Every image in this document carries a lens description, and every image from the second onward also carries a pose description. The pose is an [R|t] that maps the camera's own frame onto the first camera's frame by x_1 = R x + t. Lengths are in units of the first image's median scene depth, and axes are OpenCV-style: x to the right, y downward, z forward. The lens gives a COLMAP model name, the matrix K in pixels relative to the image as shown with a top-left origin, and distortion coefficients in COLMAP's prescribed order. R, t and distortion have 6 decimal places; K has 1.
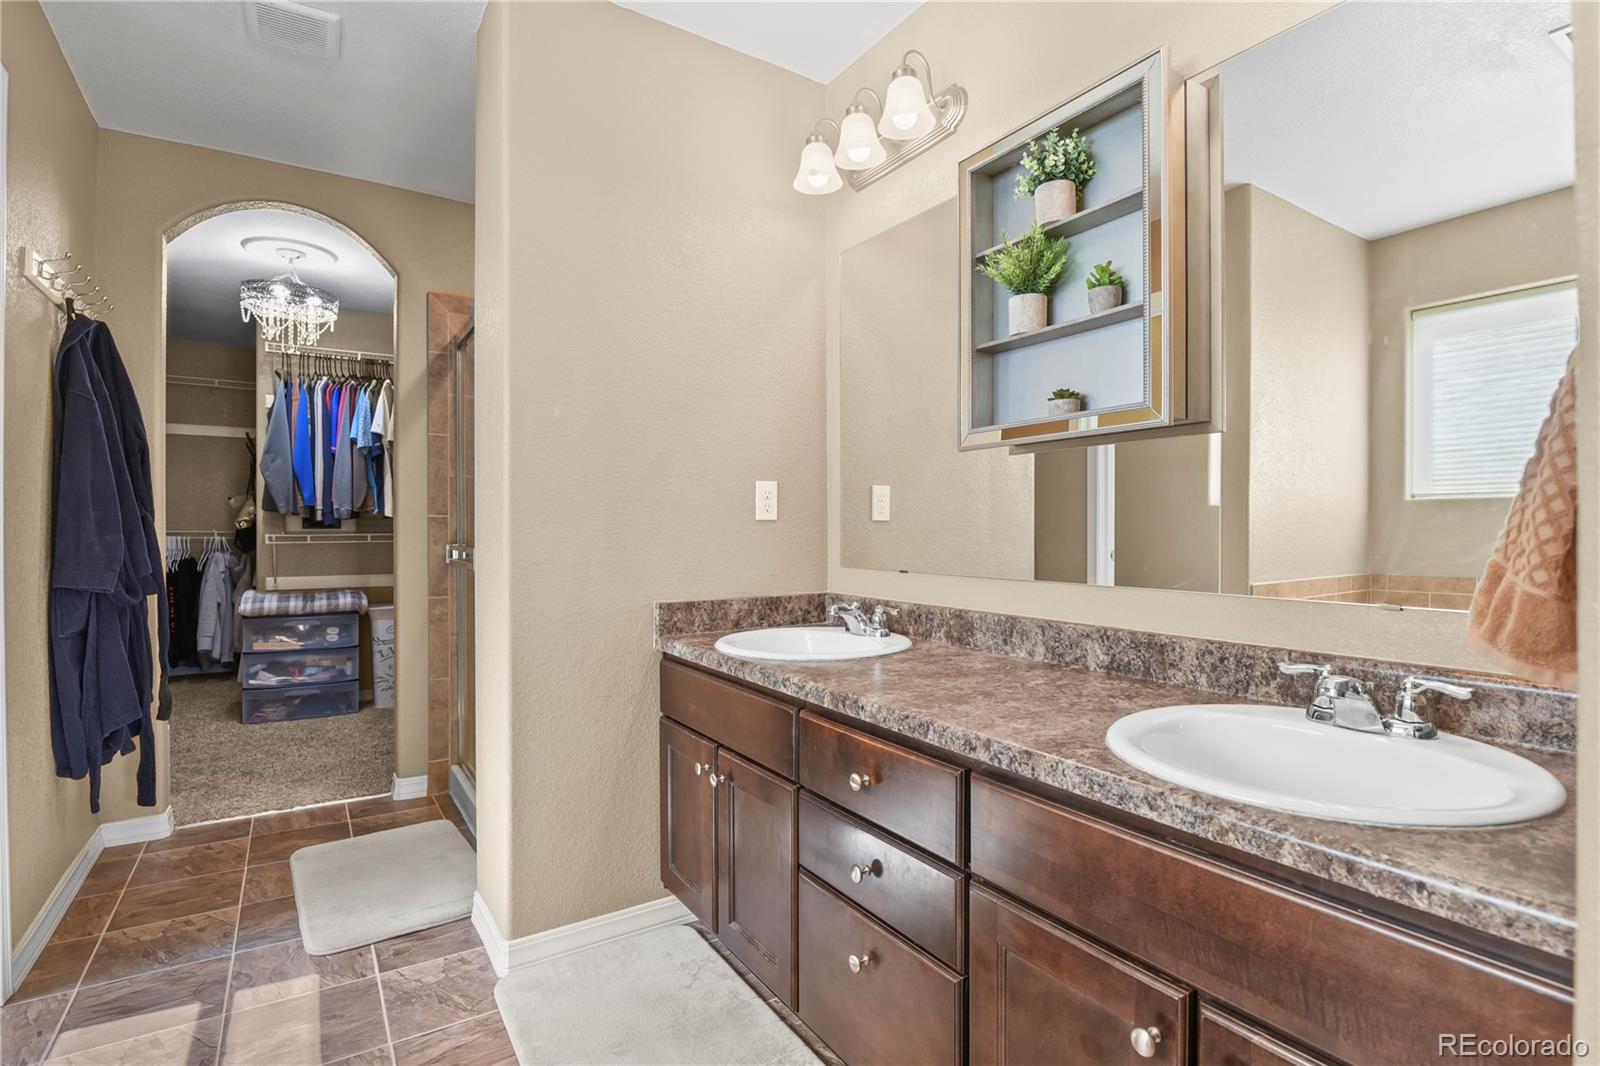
lens RADIAL K [[779.7, 0, 810.9], [0, 779.7, 532.9], [0, 0, 1]] dist [-0.009721, -0.006649]
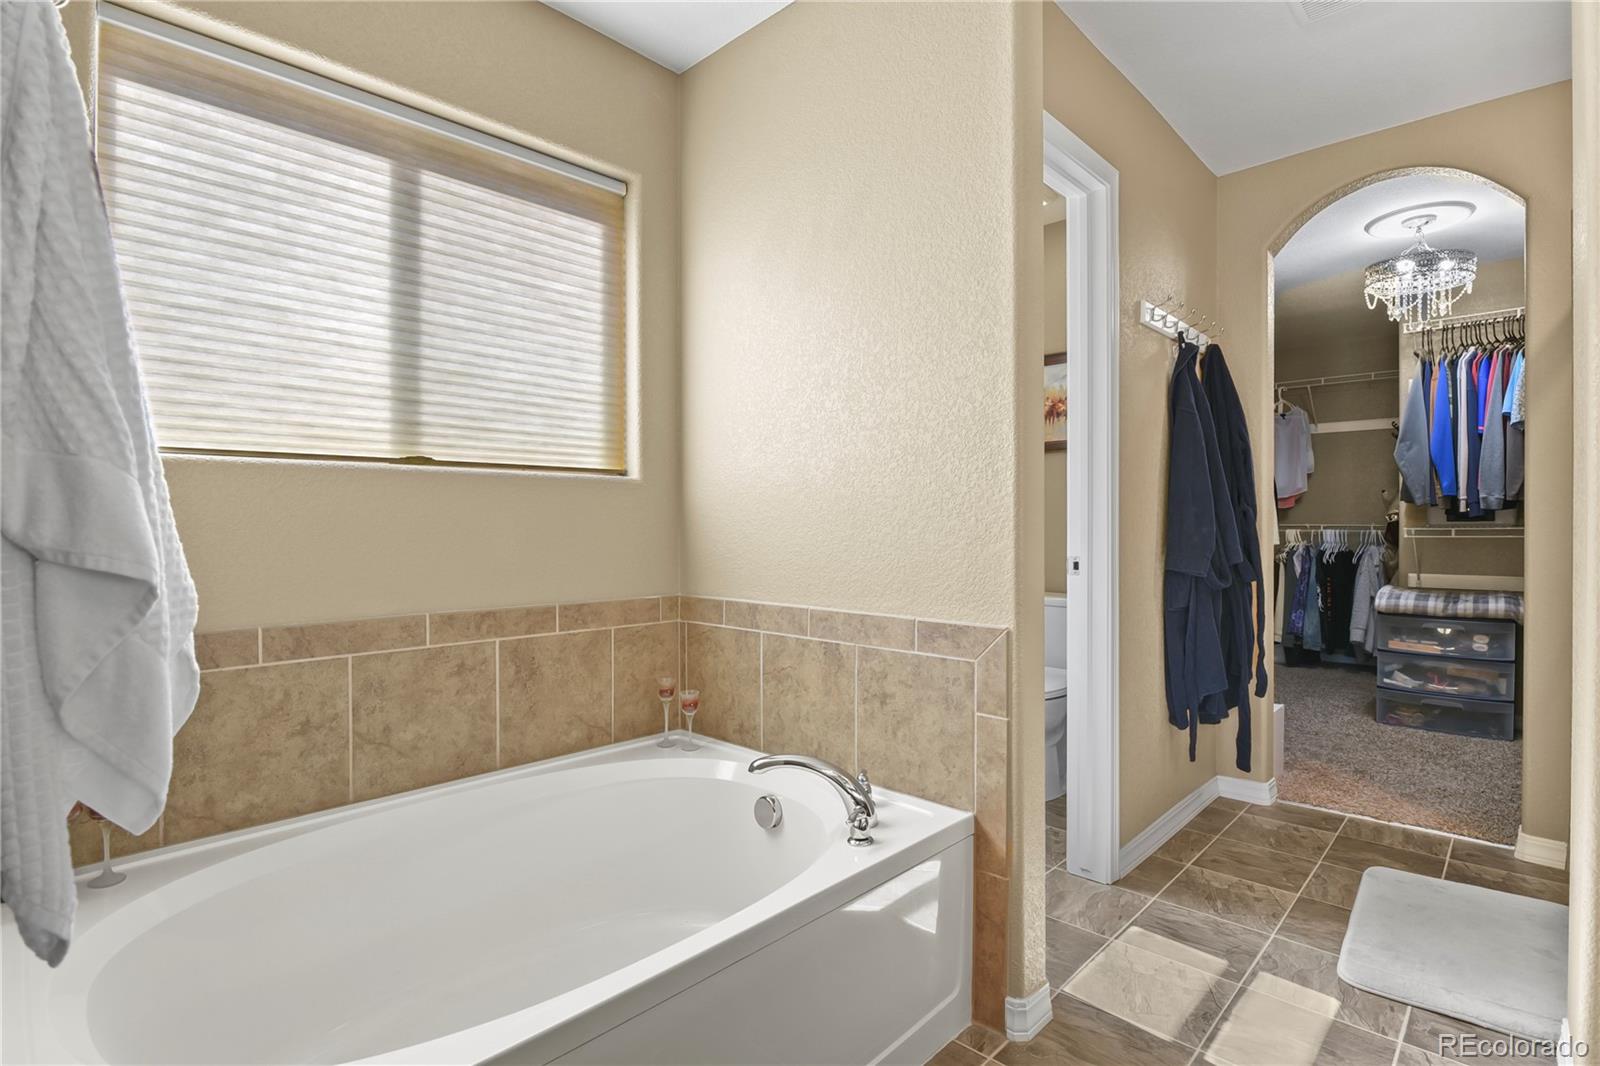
lens RADIAL K [[779.7, 0, 810.9], [0, 779.7, 532.9], [0, 0, 1]] dist [-0.009721, -0.006649]
pose [[0.220916, 0.006716, -0.975270, 0.076882], [-0.000118, 0.999976, 0.006859, 0.002757], [0.975293, -0.001400, 0.220912, 0.117748]]
